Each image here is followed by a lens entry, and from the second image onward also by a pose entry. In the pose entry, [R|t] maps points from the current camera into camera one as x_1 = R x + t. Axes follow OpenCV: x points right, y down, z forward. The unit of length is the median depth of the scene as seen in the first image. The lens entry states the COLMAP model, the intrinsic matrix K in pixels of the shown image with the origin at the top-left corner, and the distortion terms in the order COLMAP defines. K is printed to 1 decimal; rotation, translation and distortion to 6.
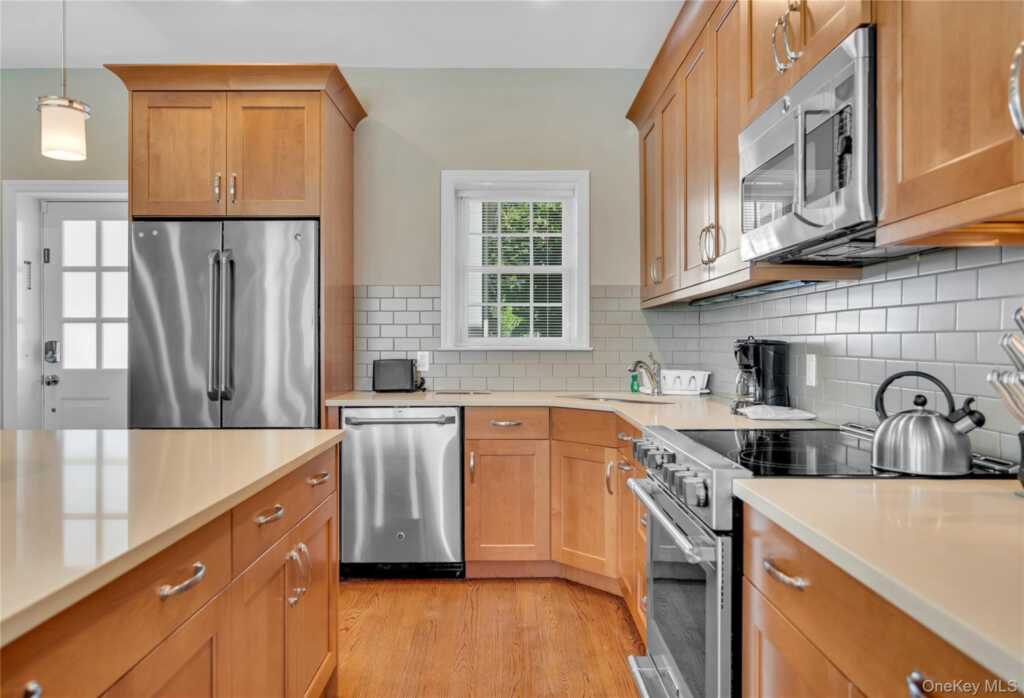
lens RADIAL K [[756.6, 0, 511.5], [0, 756.6, 346.2], [0, 0, 1]] dist [0.000171, 0.000515]
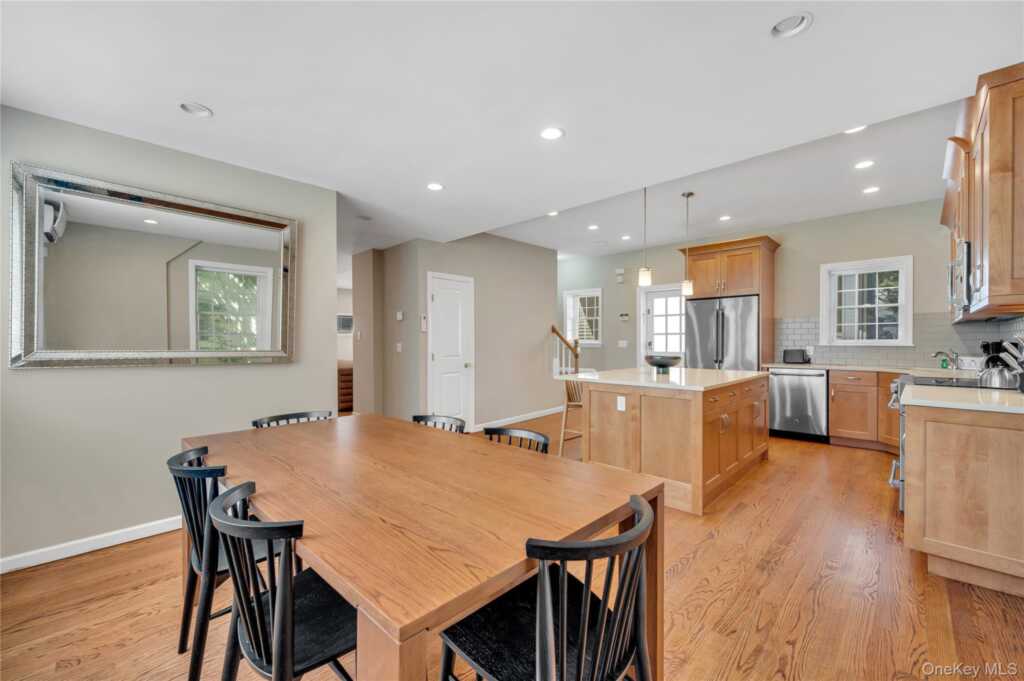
lens RADIAL K [[415.2, 0, 509.5], [0, 415.2, 341.7], [0, 0, 1]] dist [-0.000022, -0.000336]
pose [[0.718167, 0.000302, -0.695870, 0.115667], [-0.002713, 0.999994, -0.002366, -0.001292], [0.695865, 0.003587, 0.718163, -0.583392]]
